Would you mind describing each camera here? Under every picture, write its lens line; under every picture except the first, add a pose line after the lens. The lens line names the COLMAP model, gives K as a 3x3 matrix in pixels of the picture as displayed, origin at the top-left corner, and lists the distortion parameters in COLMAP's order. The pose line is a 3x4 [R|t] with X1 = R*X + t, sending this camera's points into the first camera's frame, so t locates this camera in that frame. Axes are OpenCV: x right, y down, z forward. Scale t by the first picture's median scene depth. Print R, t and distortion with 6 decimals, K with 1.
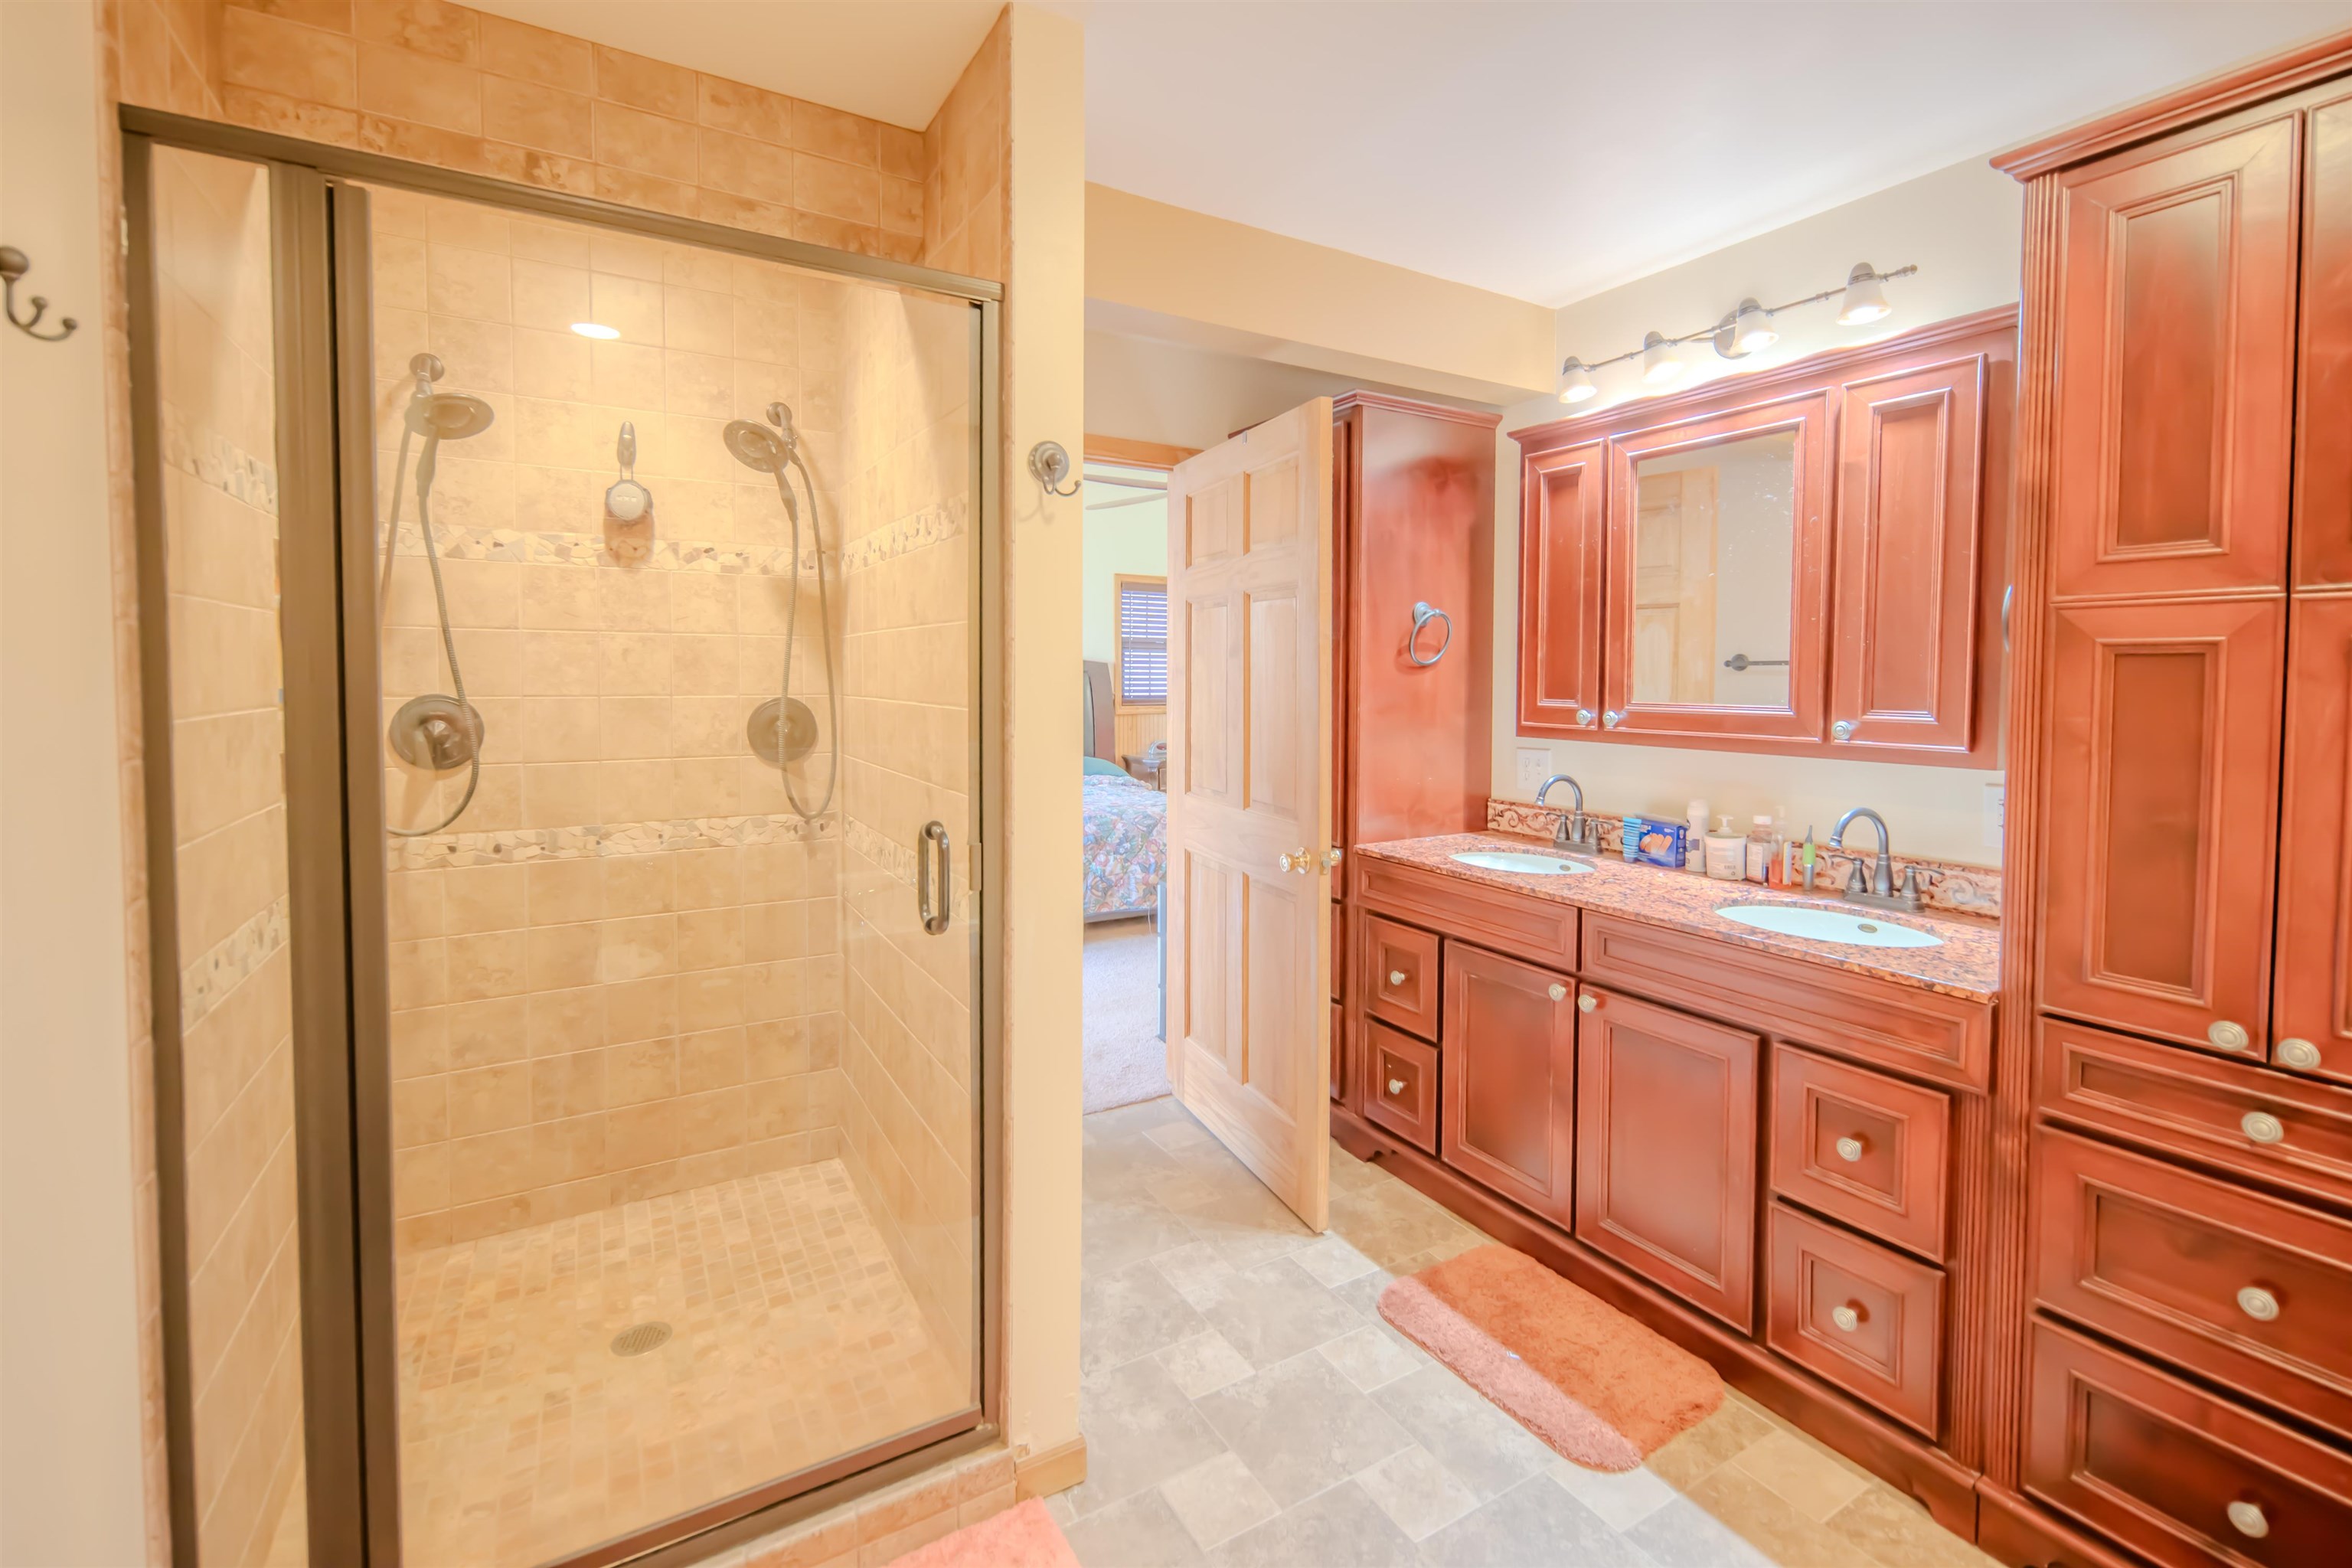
lens RADIAL K [[1028.5, 0, 1177.5], [0, 1028.5, 711.6], [0, 0, 1]] dist [0.002135, 0.000196]
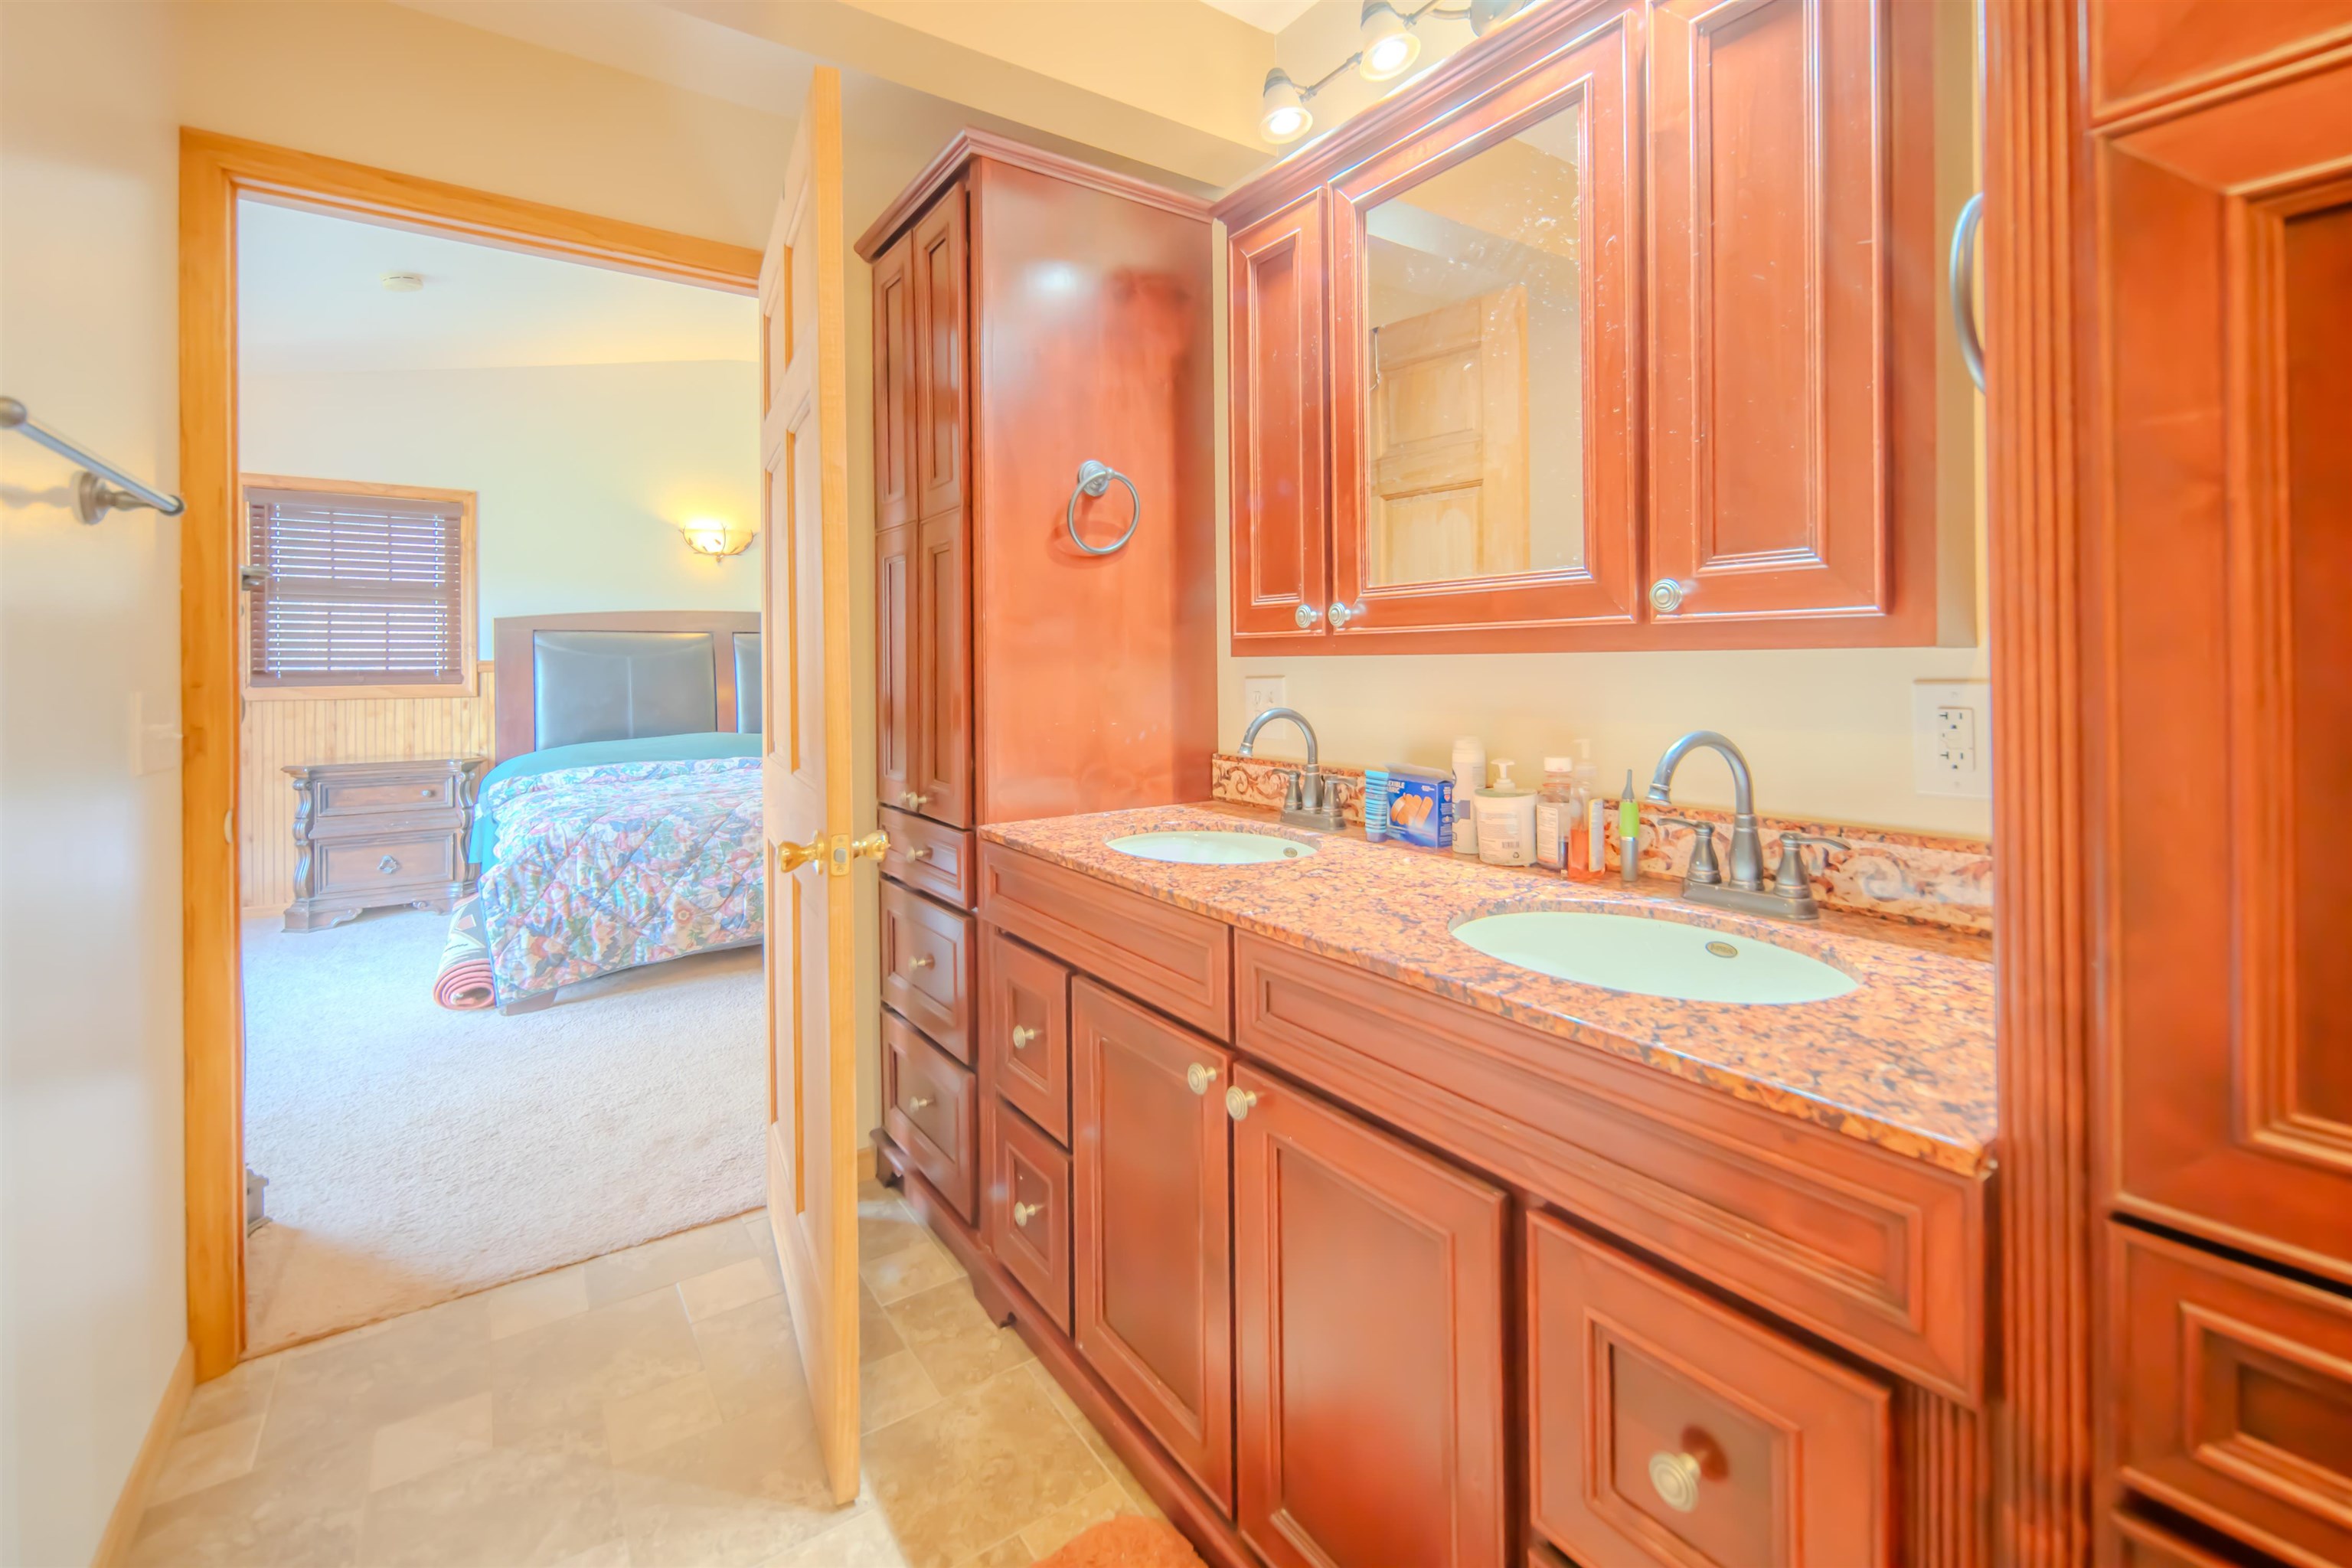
lens RADIAL K [[1015.7, 0, 1188.2], [0, 1015.7, 664.0], [0, 0, 1]] dist [0.005376, -0.003406]
pose [[0.997152, -0.013252, 0.074247, 0.325318], [0.016075, 0.999166, -0.037544, 0.068682], [-0.073688, 0.038631, 0.996533, 0.442465]]
